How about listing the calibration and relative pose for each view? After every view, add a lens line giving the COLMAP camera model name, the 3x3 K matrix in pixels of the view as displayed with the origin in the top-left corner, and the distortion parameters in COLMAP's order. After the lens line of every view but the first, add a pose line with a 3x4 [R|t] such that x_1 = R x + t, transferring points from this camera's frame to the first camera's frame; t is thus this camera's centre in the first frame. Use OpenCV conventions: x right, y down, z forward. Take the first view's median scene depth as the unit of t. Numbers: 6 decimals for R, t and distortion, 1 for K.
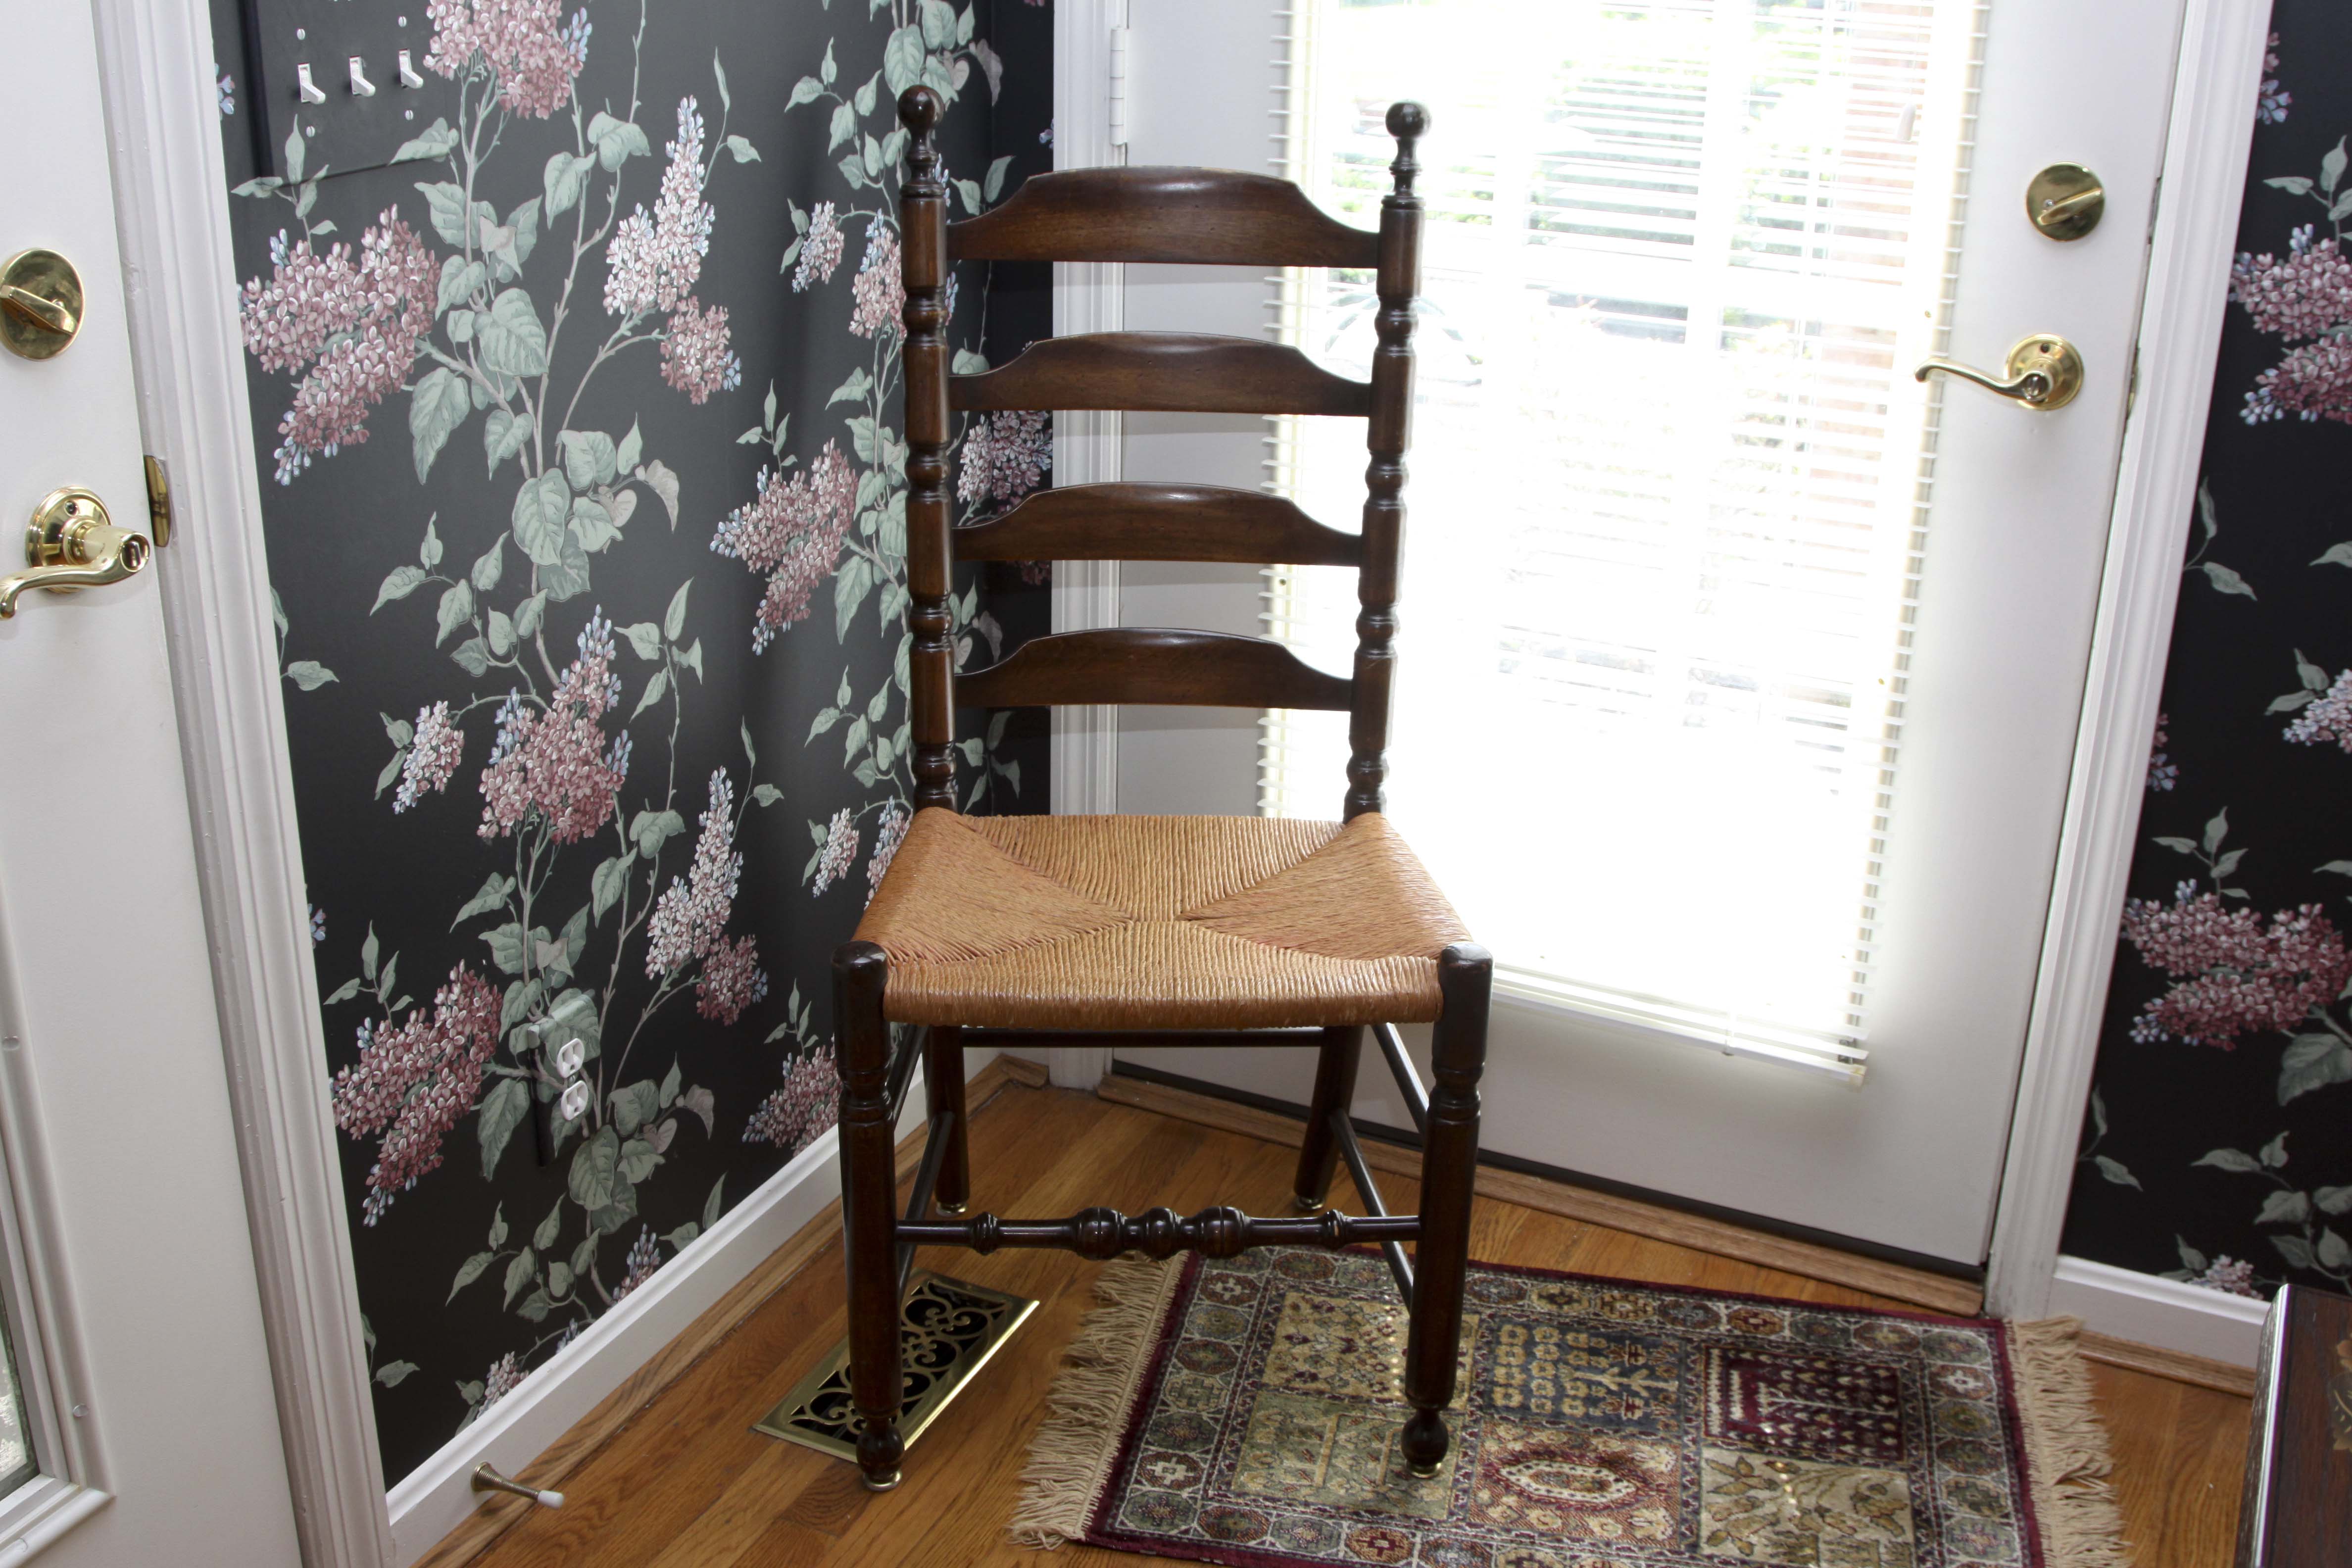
lens RADIAL K [[2505.2, 0, 1205.2], [0, 2505.2, 791.6], [0, 0, 1]] dist [-0.143782, 0.081653]
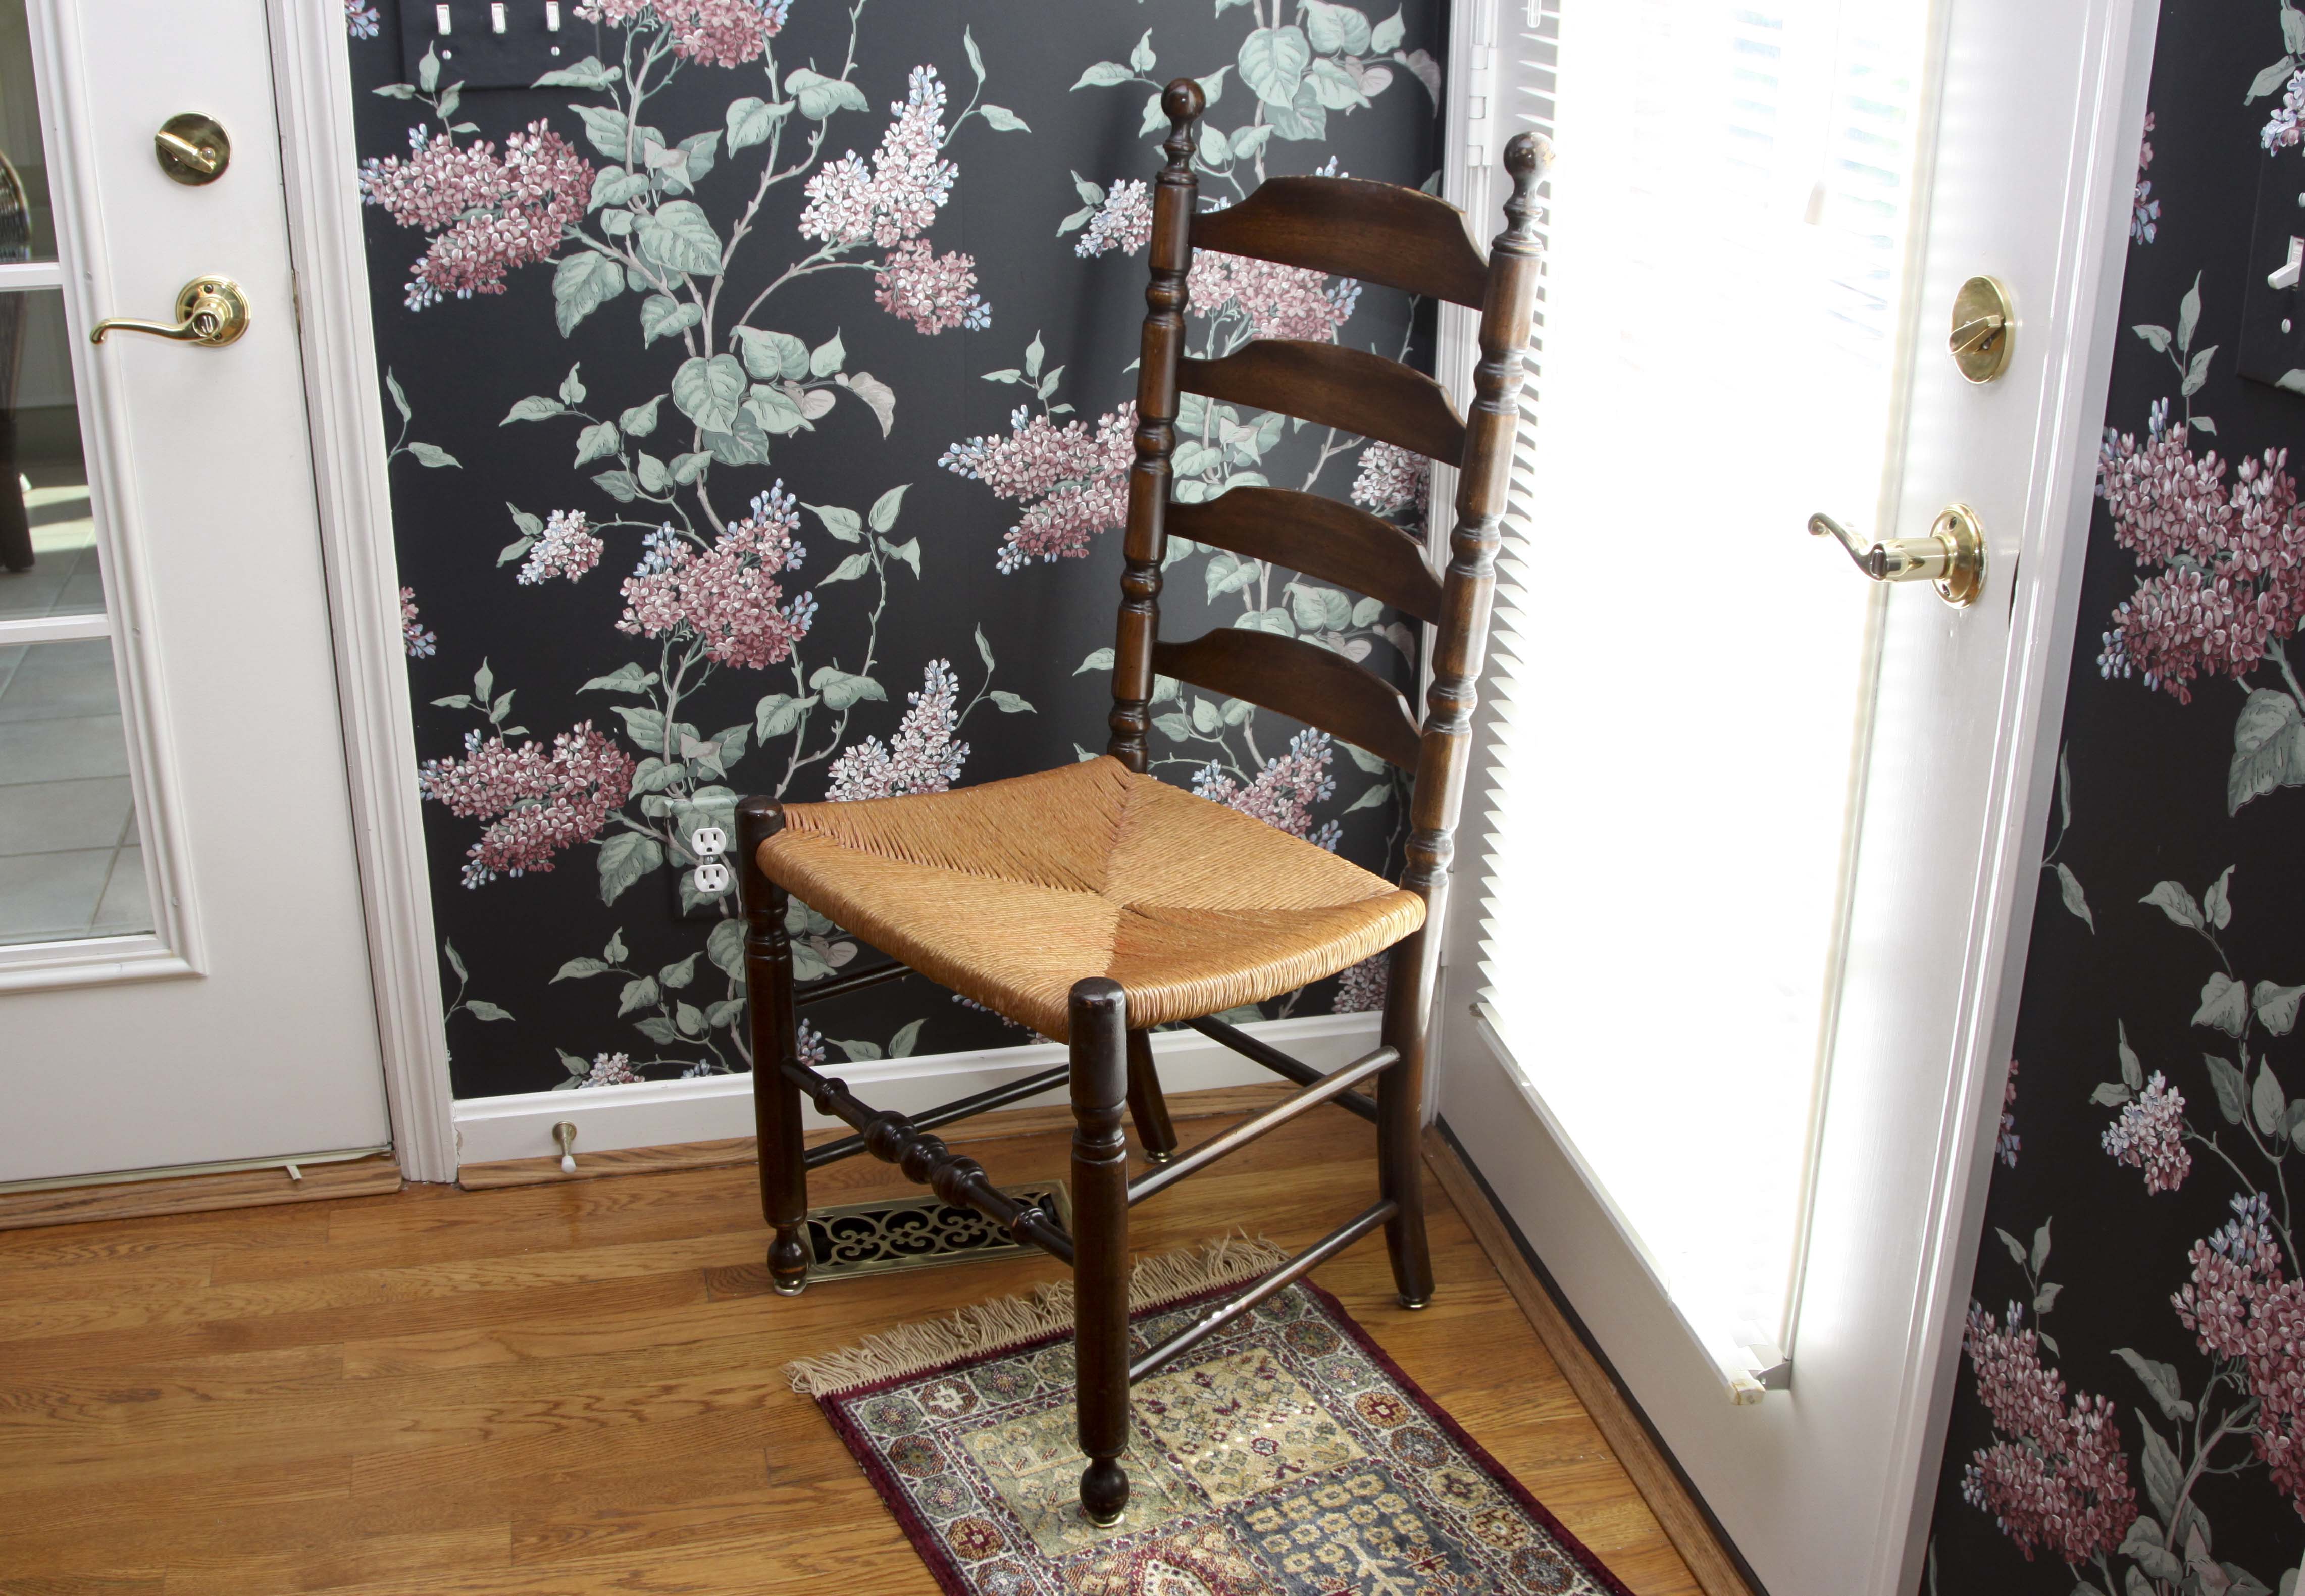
lens RADIAL K [[2553.9, 0, 1117.0], [0, 2553.9, 799.7], [0, 0, 1]] dist [-0.134905, 0.055471]
pose [[0.605912, 0.280952, -0.744269, 0.758280], [-0.291852, 0.948833, 0.120575, -0.115929], [0.740063, 0.144159, 0.656906, 0.317019]]
